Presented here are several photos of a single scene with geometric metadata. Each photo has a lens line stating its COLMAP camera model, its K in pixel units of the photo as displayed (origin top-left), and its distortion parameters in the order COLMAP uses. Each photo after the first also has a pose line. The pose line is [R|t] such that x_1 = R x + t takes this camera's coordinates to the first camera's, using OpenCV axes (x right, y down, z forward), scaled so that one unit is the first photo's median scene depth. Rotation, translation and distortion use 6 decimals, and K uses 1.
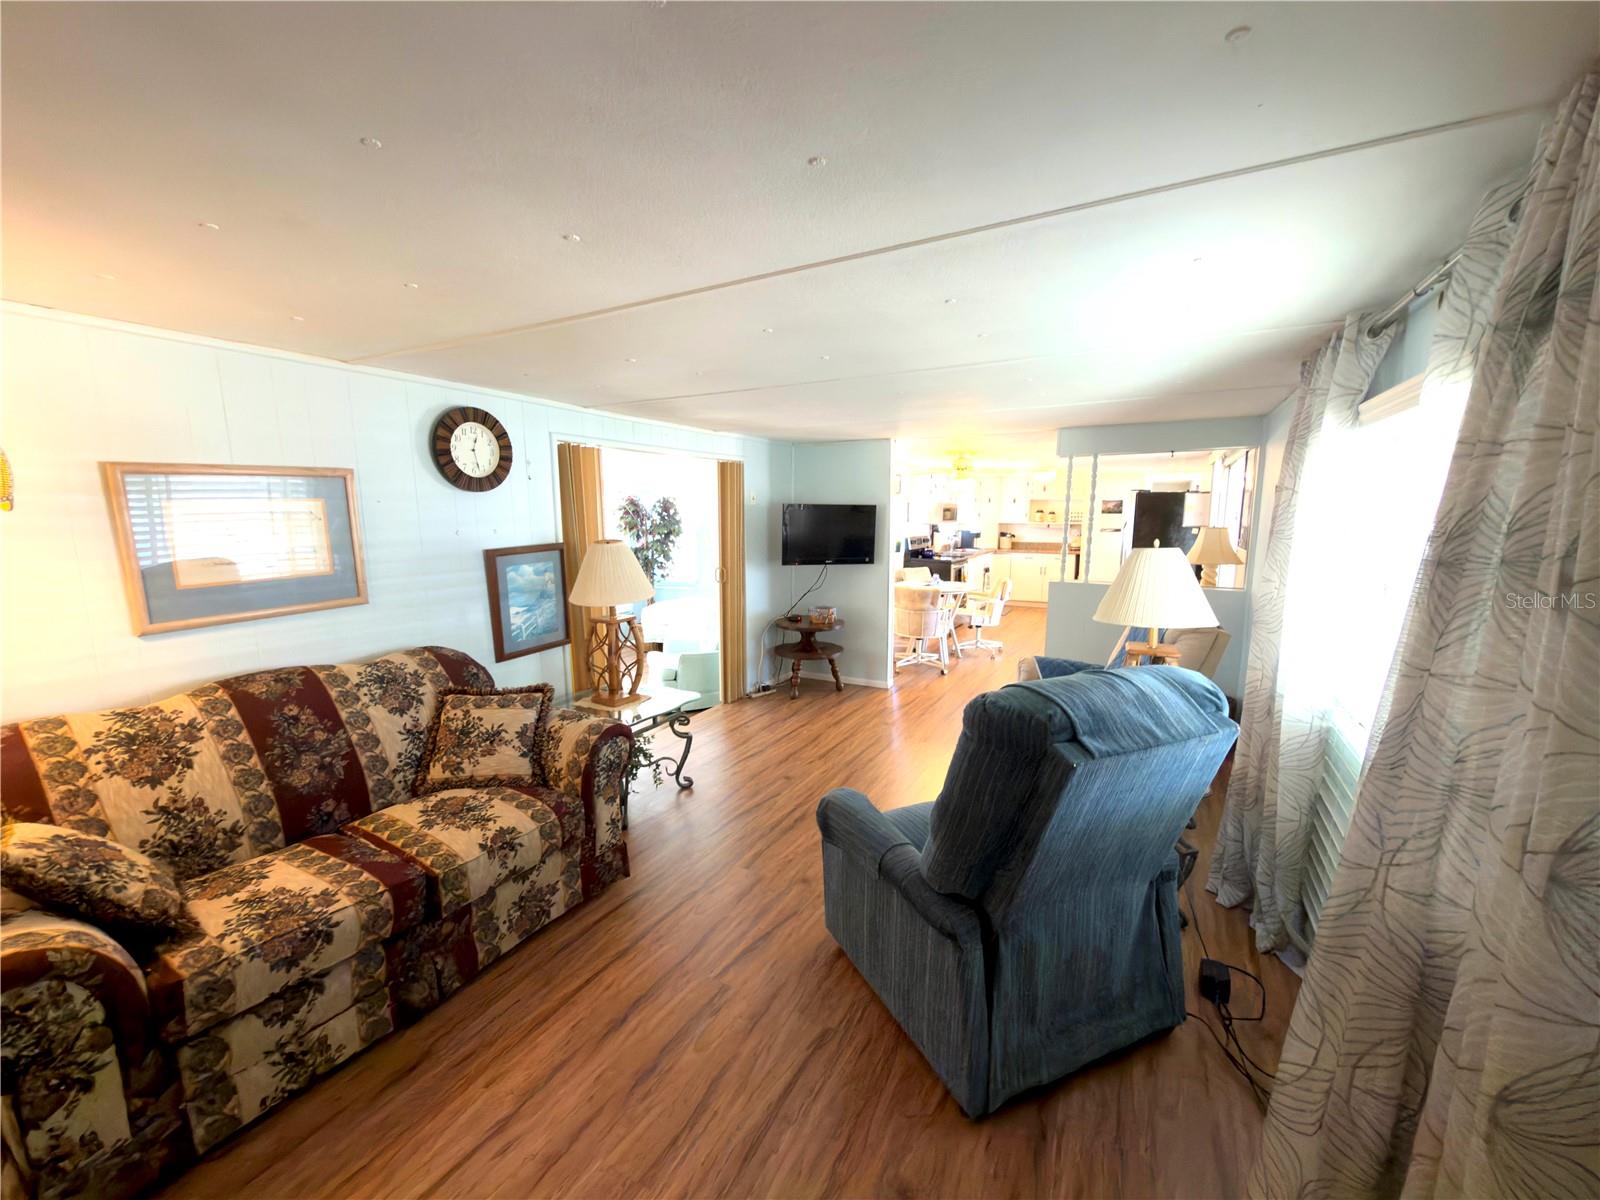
lens RADIAL K [[637.5, 0, 800.0], [0, 637.5, 600.0], [0, 0, 1]] dist [0.002591, 0.000239]
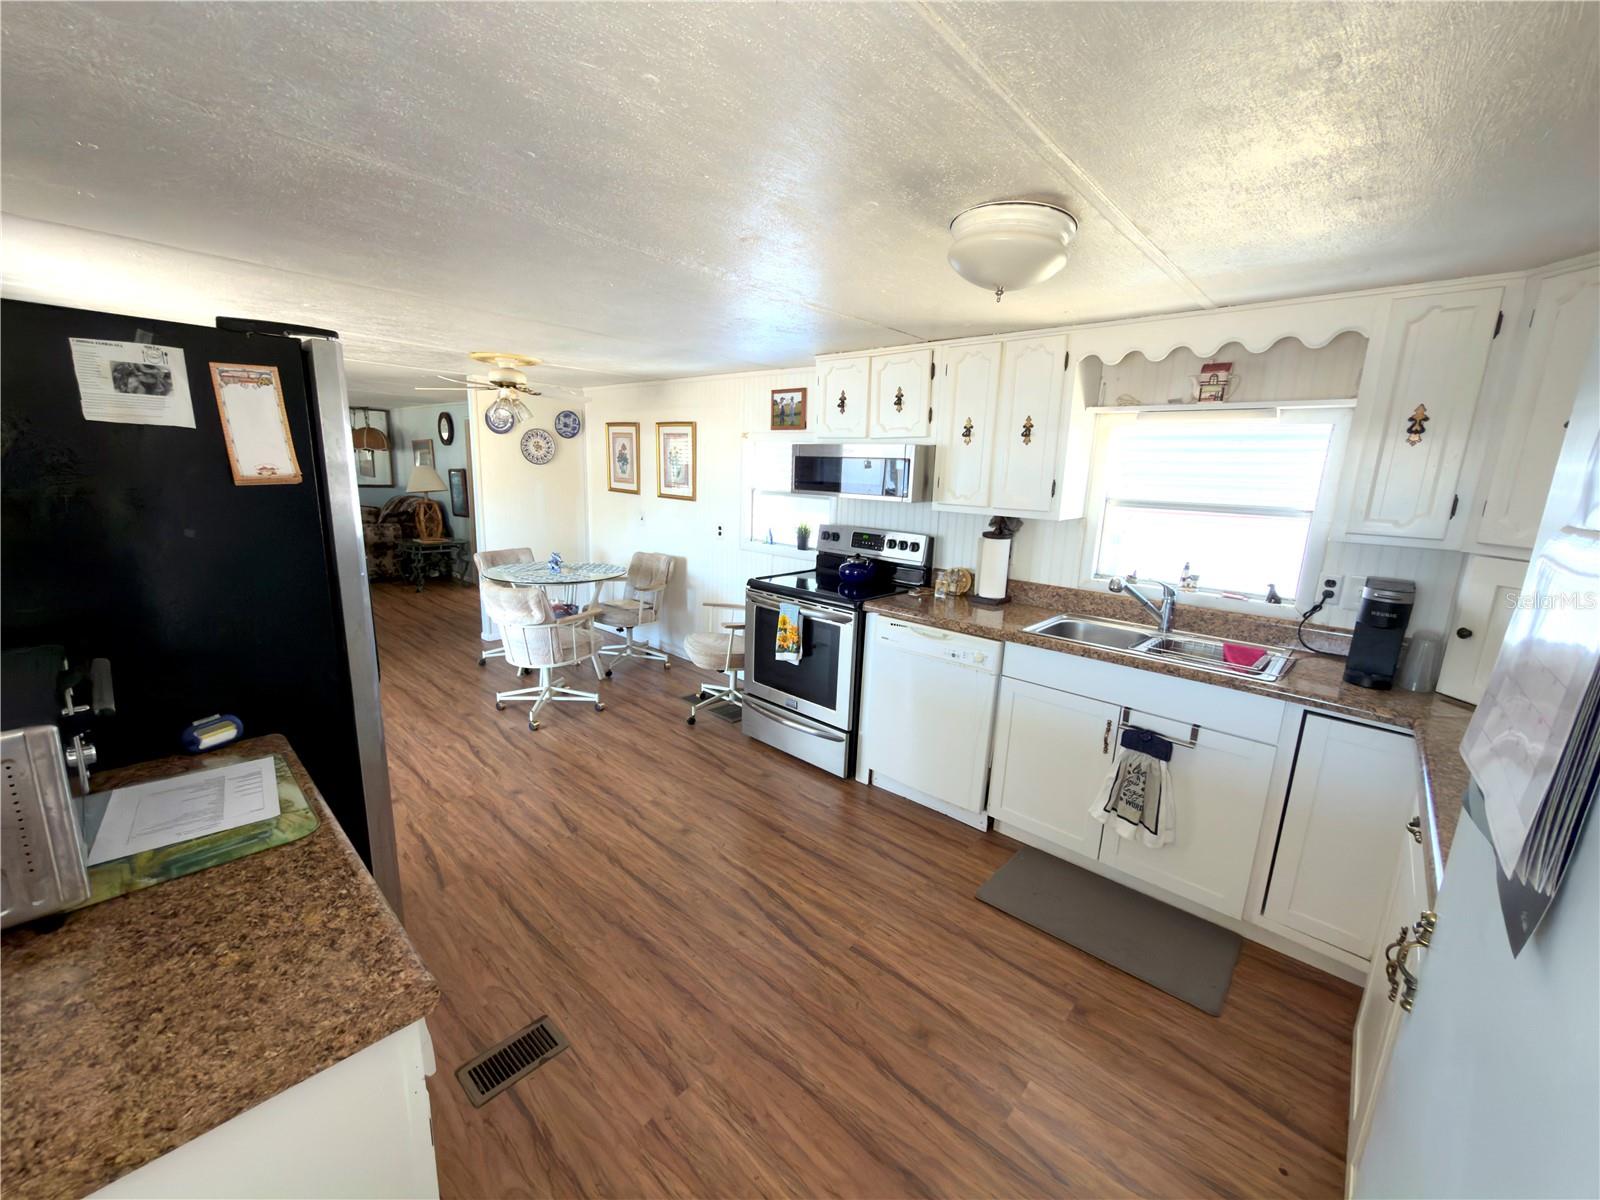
lens RADIAL K [[637.5, 0, 800.0], [0, 637.5, 600.0], [0, 0, 1]] dist [0.002591, 0.000239]
pose [[-0.230829, 0.192572, -0.953747, 0.652332], [-0.169632, 0.957243, 0.234333, -0.157998], [0.958093, 0.215877, -0.188293, 1.130254]]
